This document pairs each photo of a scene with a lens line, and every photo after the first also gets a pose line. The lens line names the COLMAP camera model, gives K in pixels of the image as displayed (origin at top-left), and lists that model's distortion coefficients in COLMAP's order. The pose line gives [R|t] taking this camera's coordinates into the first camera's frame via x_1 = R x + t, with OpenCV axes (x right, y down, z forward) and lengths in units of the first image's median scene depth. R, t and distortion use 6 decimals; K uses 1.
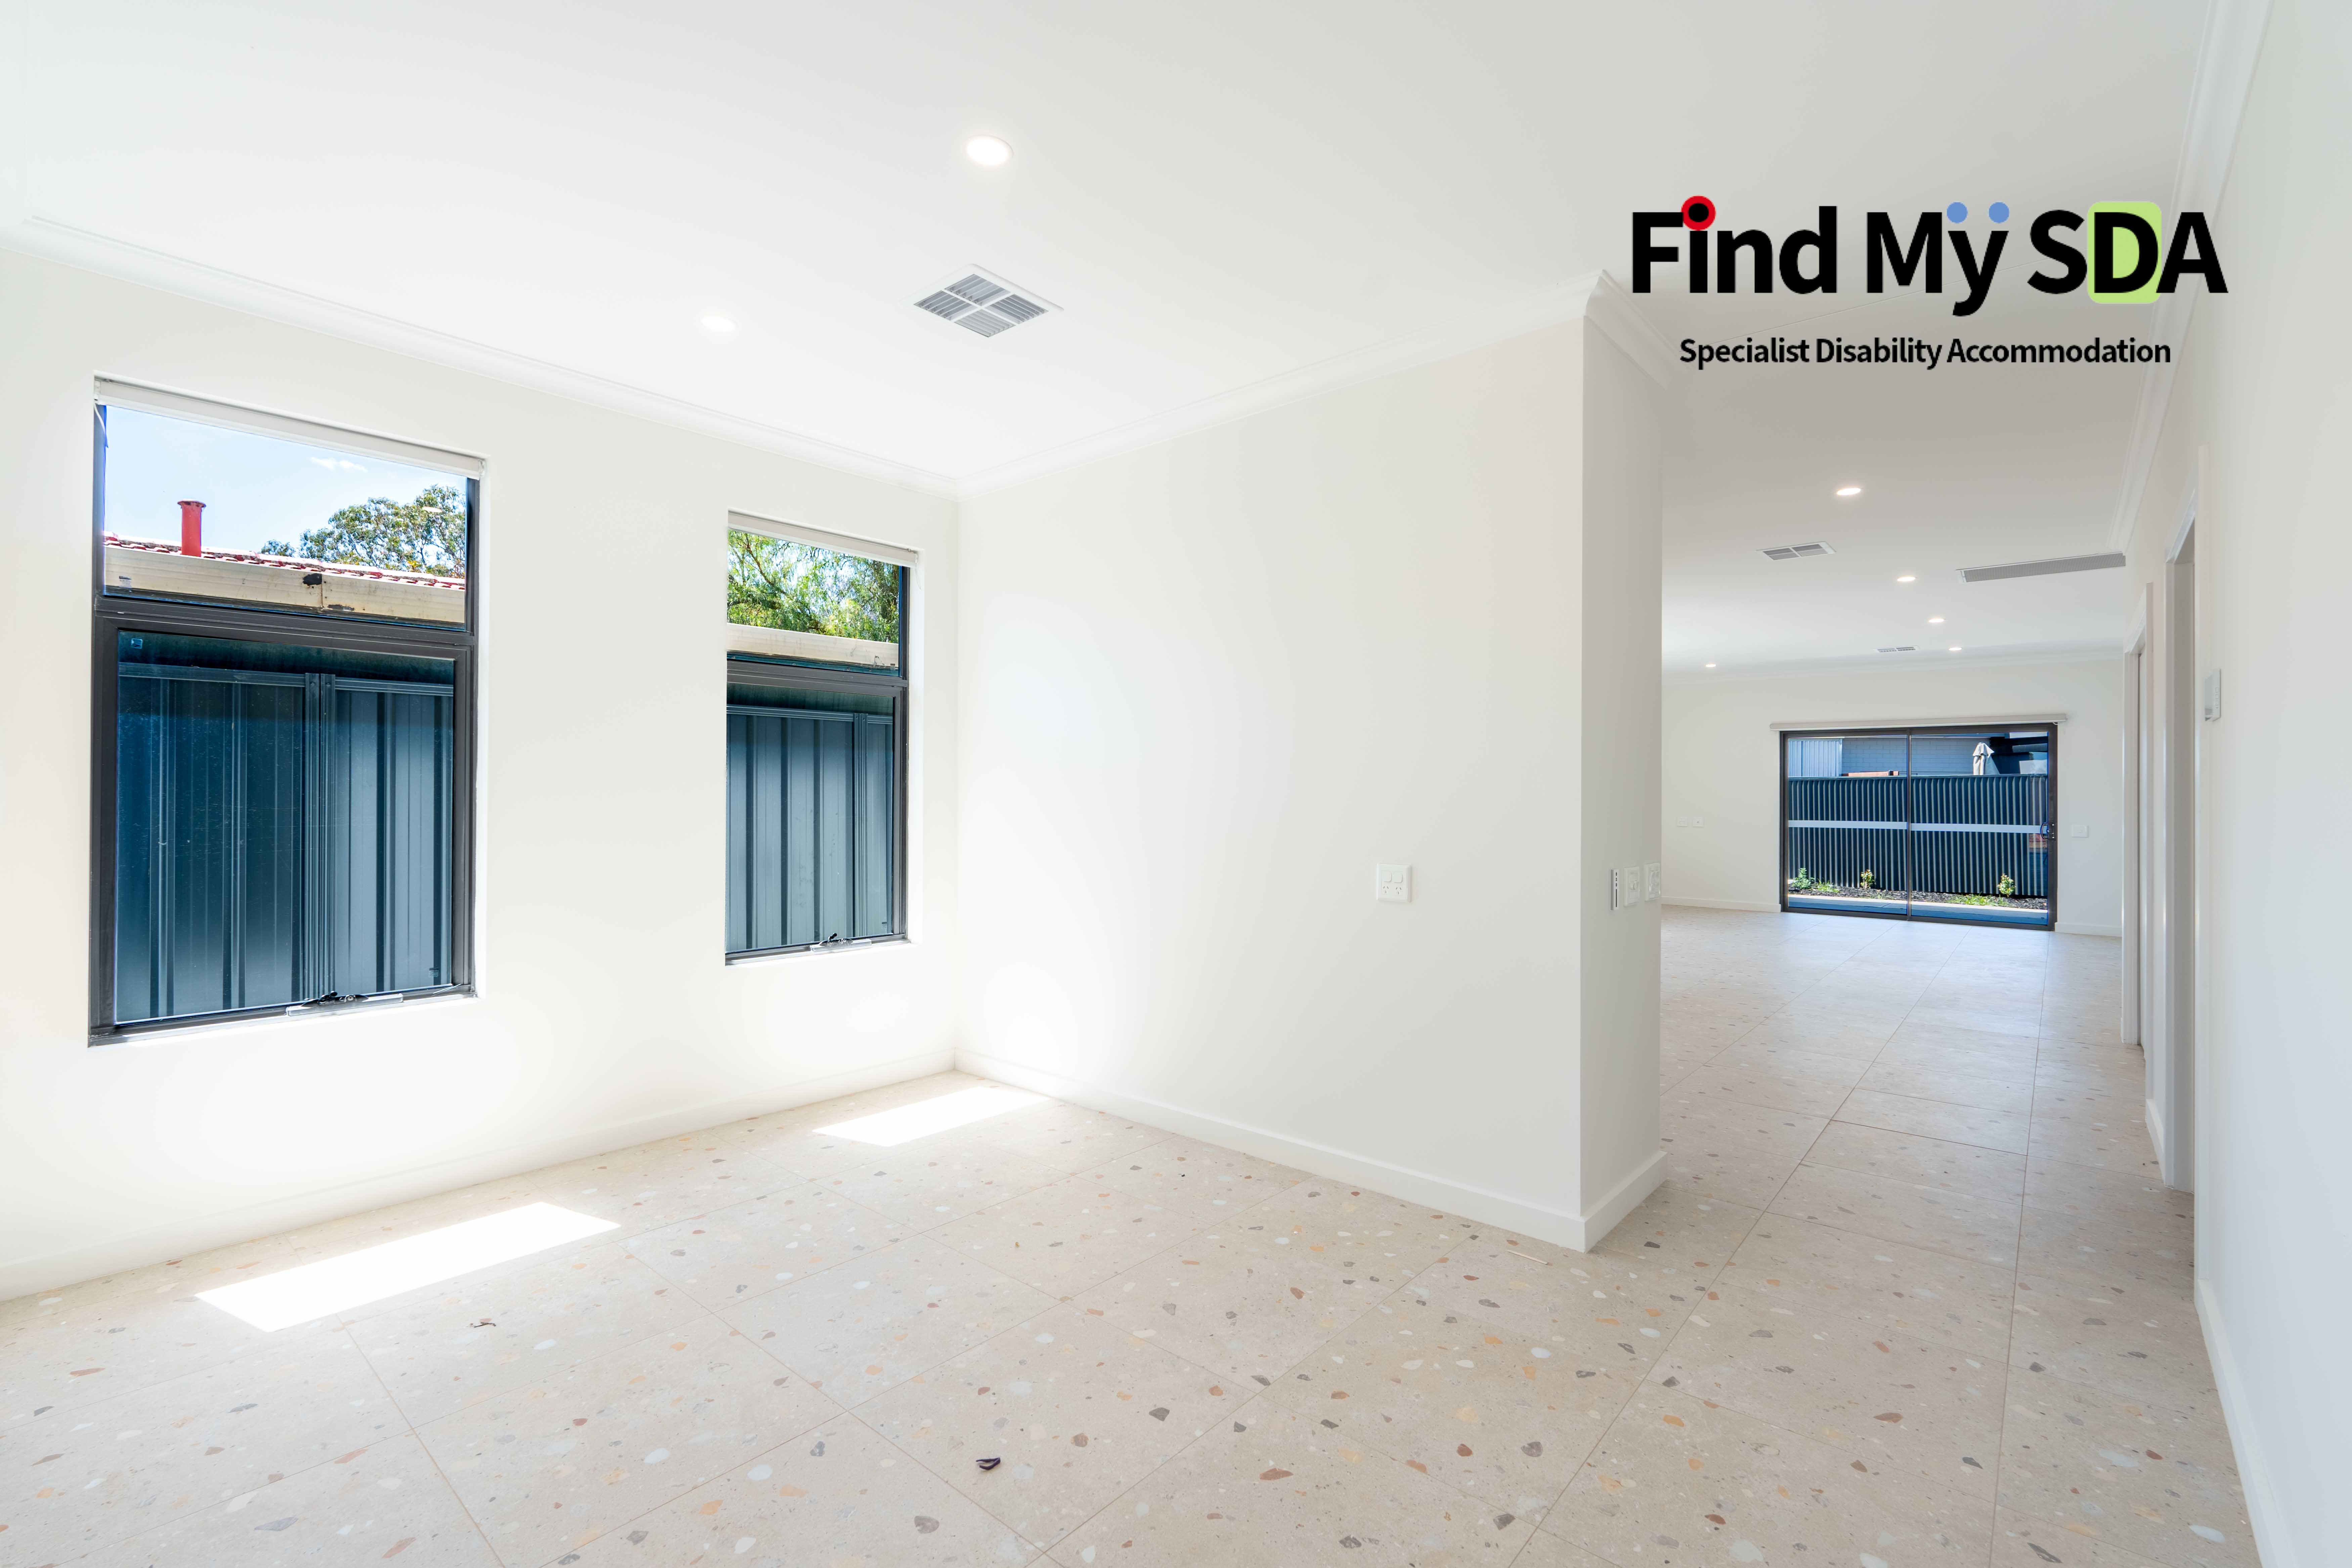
lens RADIAL K [[1036.0, 0, 1176.0], [0, 1036.0, 780.9], [0, 0, 1]] dist [0.001510, -0.000204]
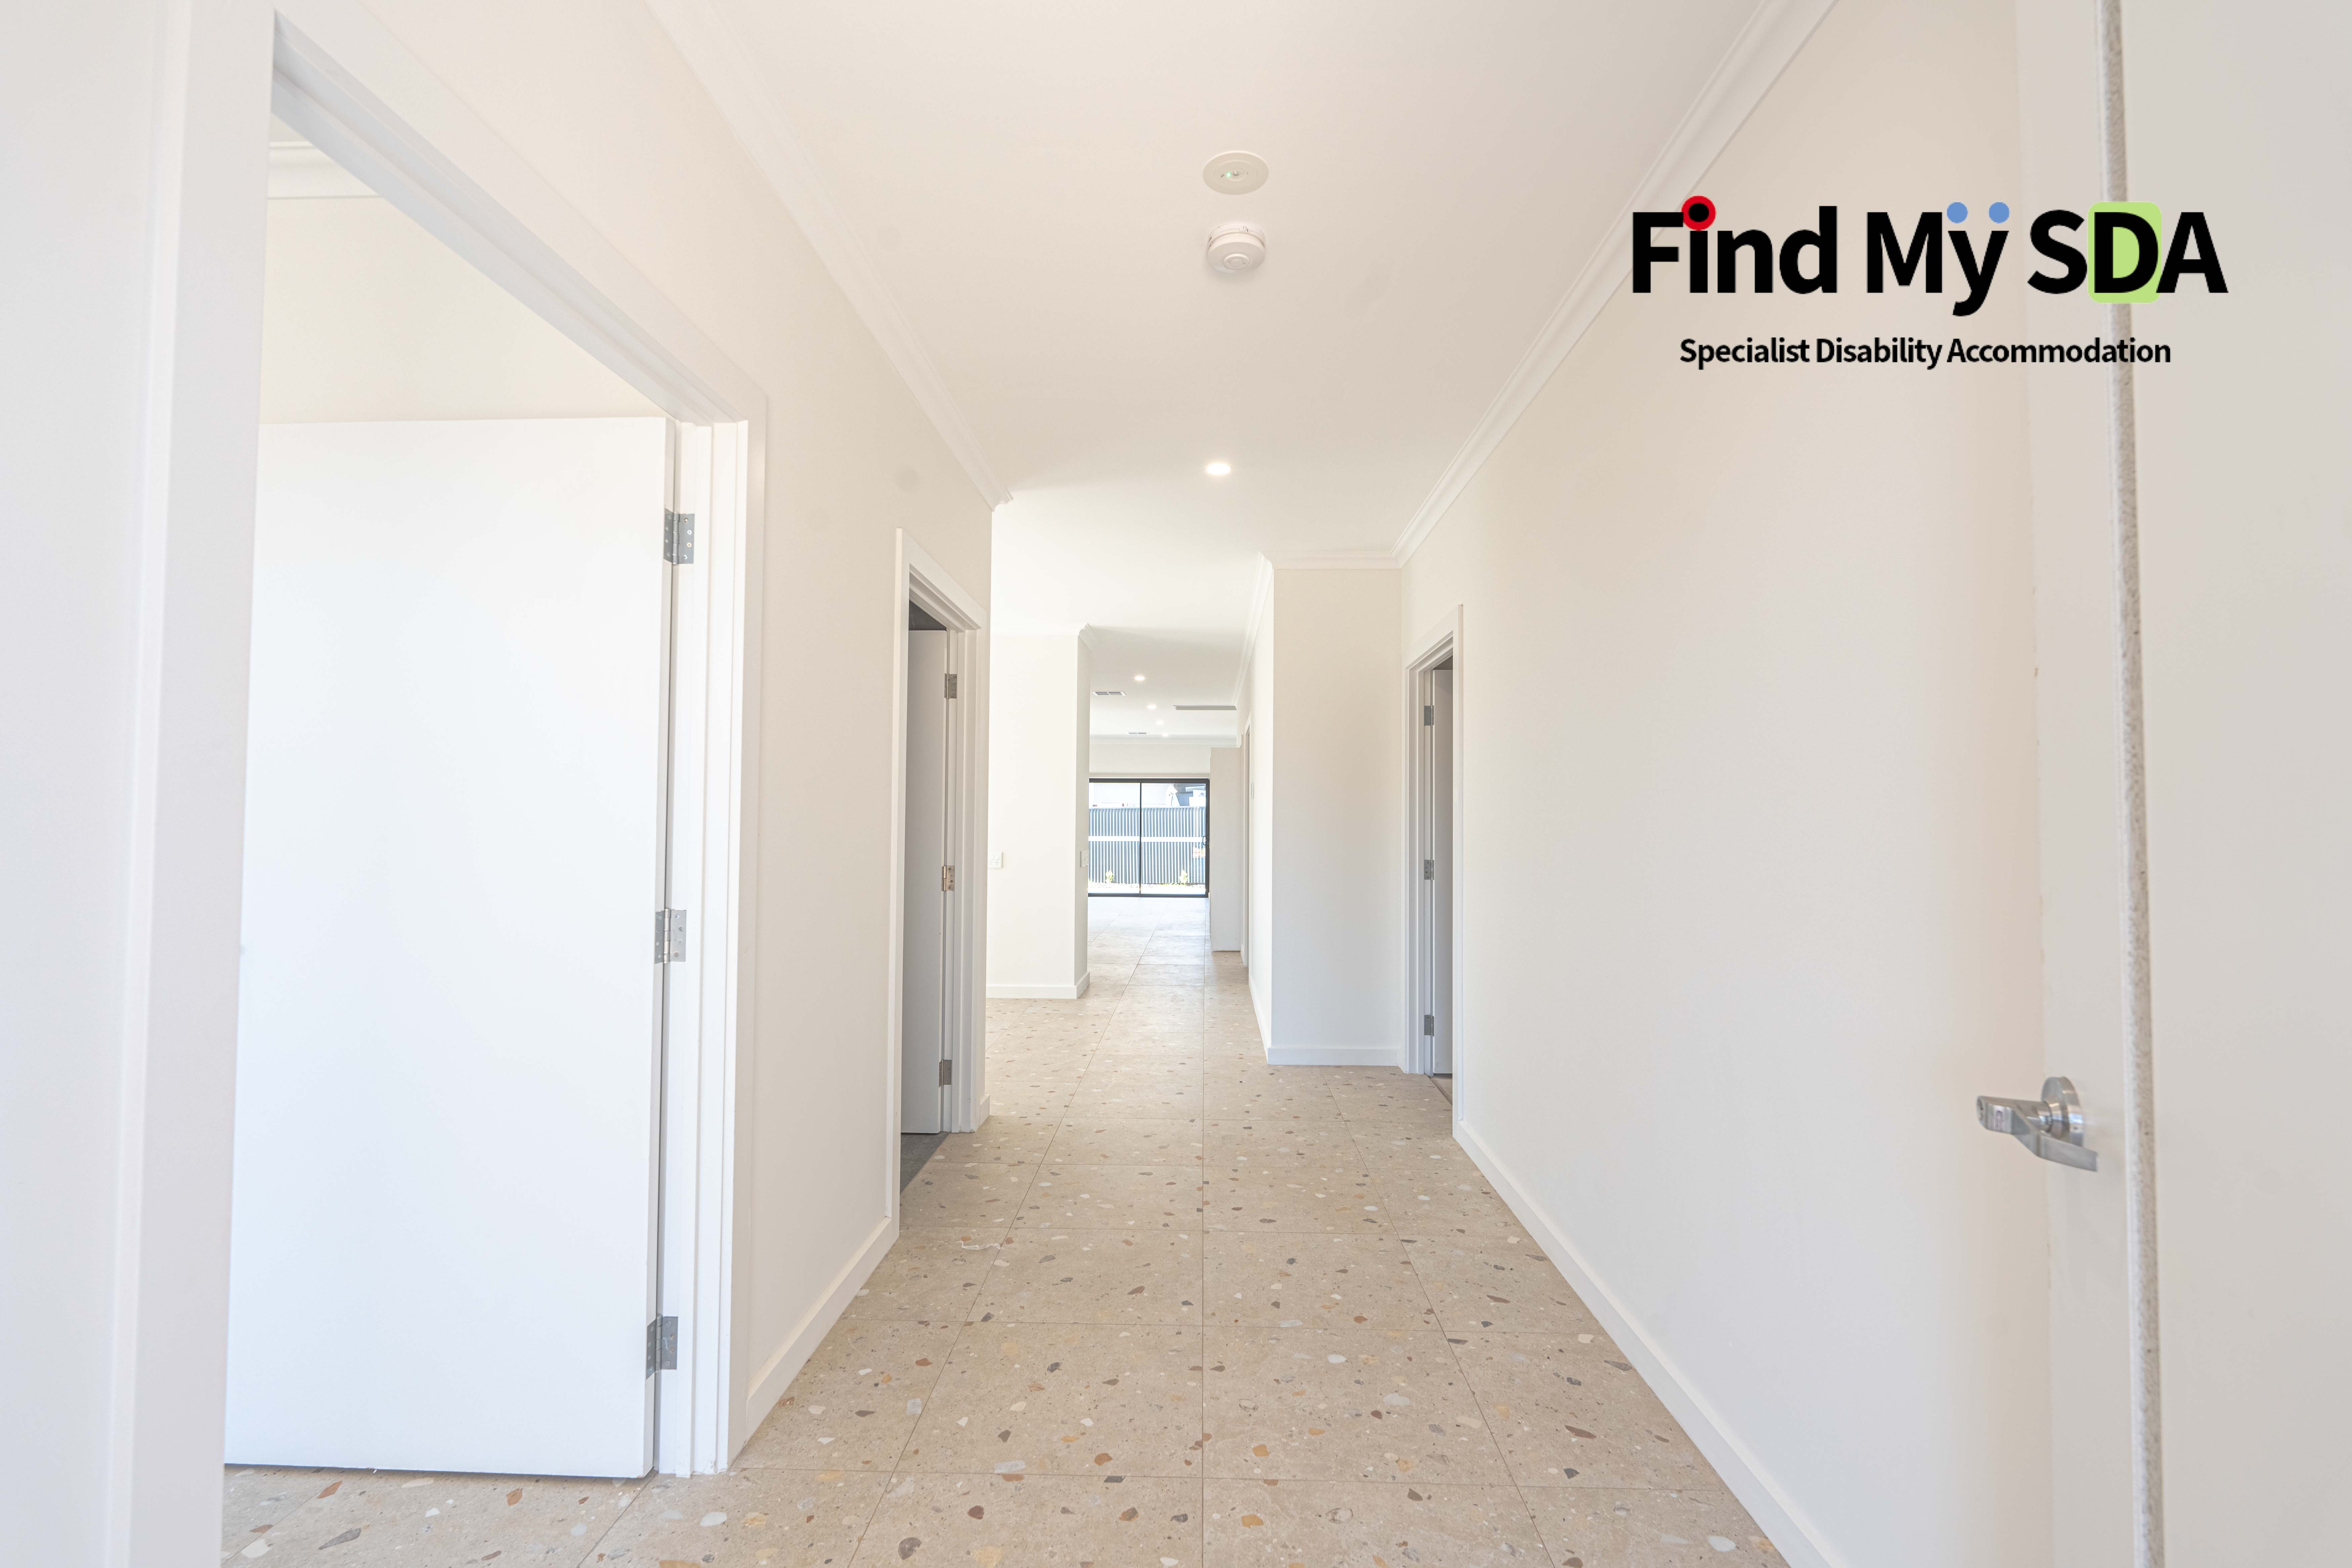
lens RADIAL K [[1036.1, 0, 1177.2], [0, 1036.1, 783.9], [0, 0, 1]] dist [0.001510, -0.000204]
pose [[0.779068, 0.013356, 0.626797, -0.264701], [0.001168, 0.999740, -0.022755, -0.004092], [-0.626938, 0.018460, 0.778850, -0.300045]]
